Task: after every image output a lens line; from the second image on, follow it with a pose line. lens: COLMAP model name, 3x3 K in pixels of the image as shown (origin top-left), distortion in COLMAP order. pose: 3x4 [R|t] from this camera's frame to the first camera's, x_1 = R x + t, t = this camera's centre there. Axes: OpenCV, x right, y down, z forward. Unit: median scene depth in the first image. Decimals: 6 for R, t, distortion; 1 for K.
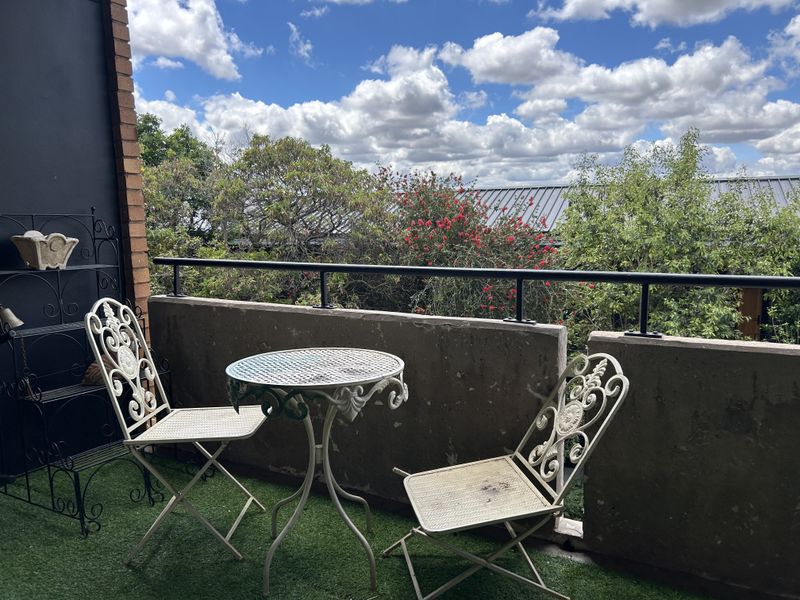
lens RADIAL K [[619.6, 0, 403.0], [0, 619.6, 303.0], [0, 0, 1]] dist [0.010717, 0.001114]
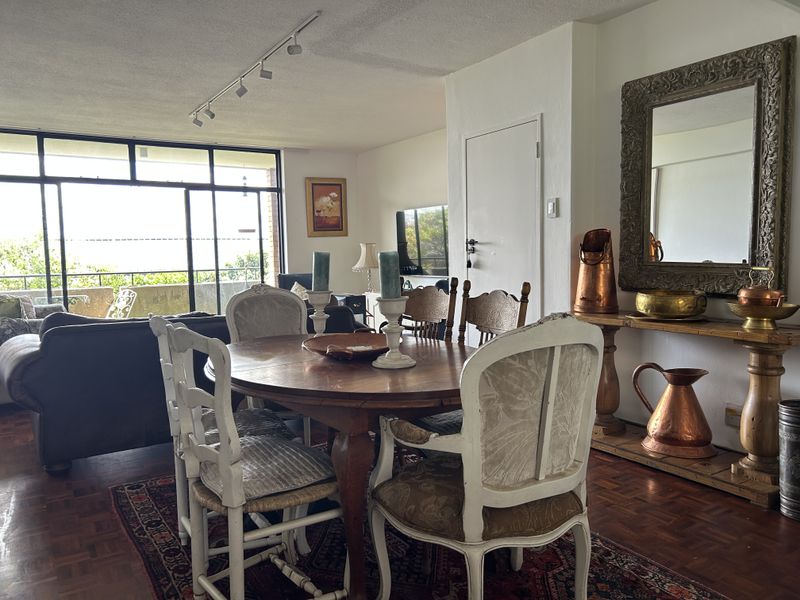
lens RADIAL K [[613.3, 0, 395.5], [0, 613.3, 303.2], [0, 0, 1]] dist [0.038027, 0.000788]
pose [[0.484590, -0.065278, 0.872302, -2.512110], [0.135482, 0.990779, -0.001120, 0.425911], [-0.864186, 0.118724, 0.488966, -2.706597]]
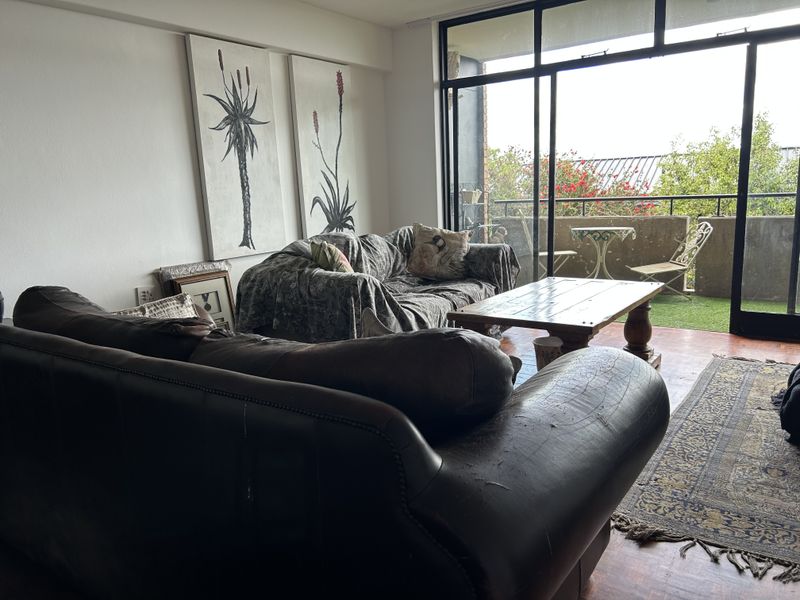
lens RADIAL K [[619.6, 0, 403.0], [0, 619.6, 303.0], [0, 0, 1]] dist [0.010717, 0.001114]
pose [[0.993649, -0.004150, -0.112446, -0.750215], [0.009045, 0.999032, 0.043050, 0.316876], [0.112159, -0.043794, 0.992725, -2.064620]]
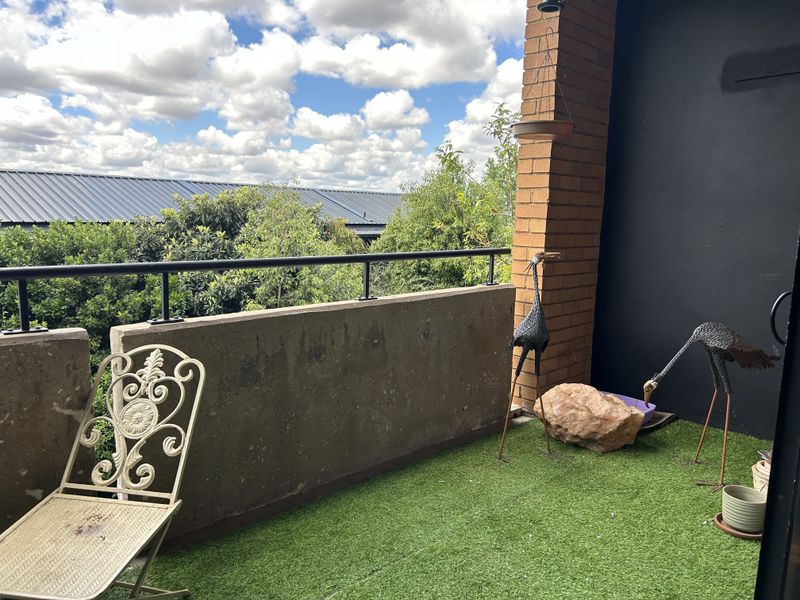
lens RADIAL K [[619.6, 0, 403.0], [0, 619.6, 303.0], [0, 0, 1]] dist [0.010717, 0.001114]
pose [[0.271584, -0.118562, 0.955084, -0.490489], [0.105463, 0.990073, 0.092916, -0.033850], [-0.956619, 0.075491, 0.281392, 0.318916]]
